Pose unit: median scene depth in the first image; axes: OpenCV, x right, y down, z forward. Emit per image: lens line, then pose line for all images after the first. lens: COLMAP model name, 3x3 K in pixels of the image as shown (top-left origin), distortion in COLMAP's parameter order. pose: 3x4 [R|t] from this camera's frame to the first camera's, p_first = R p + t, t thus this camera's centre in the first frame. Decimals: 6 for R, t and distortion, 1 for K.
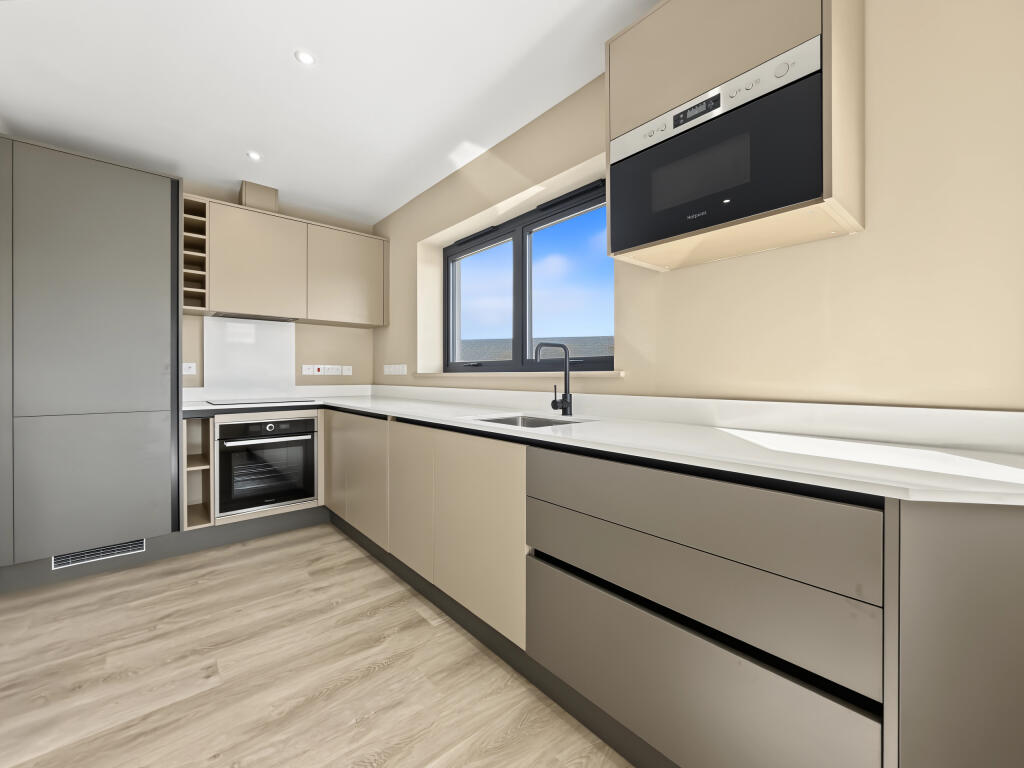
lens RADIAL K [[421.2, 0, 512.0], [0, 421.2, 384.0], [0, 0, 1]] dist [0.000499, -0.000078]
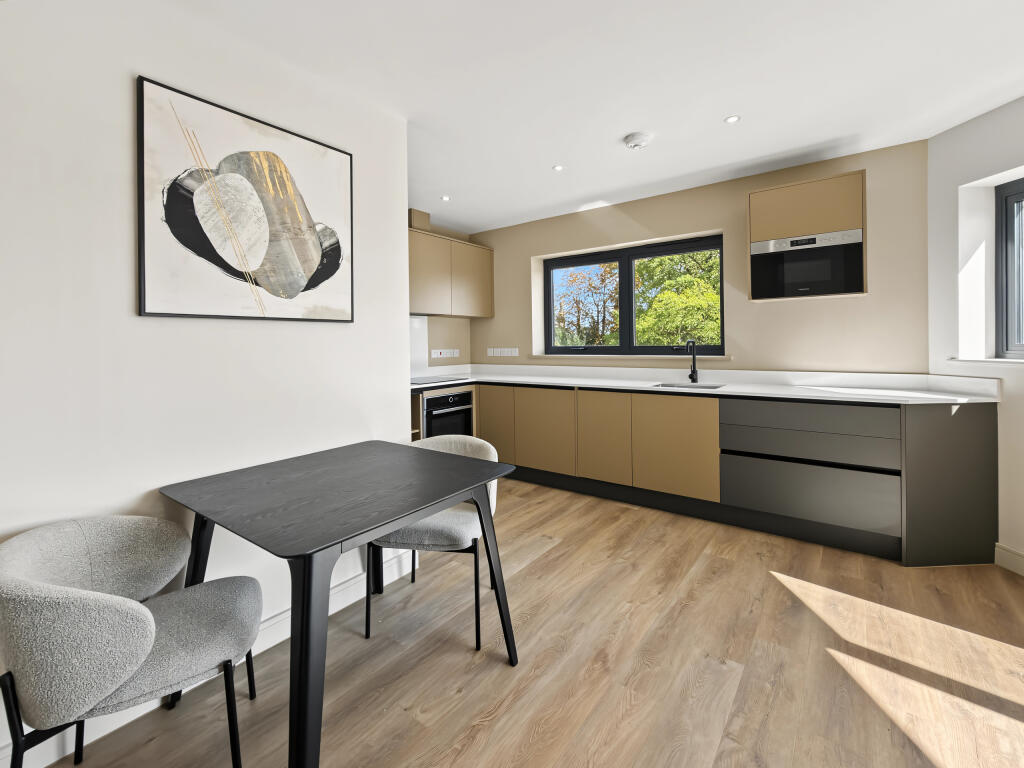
lens RADIAL K [[450.0, 0, 512.3], [0, 450.0, 353.5], [0, 0, 1]] dist [0.002390, 0.000331]
pose [[0.976444, -0.019248, 0.214910, -0.867483], [0.018958, 0.999814, 0.003414, -0.054968], [-0.214936, 0.000740, 0.976628, -0.540311]]
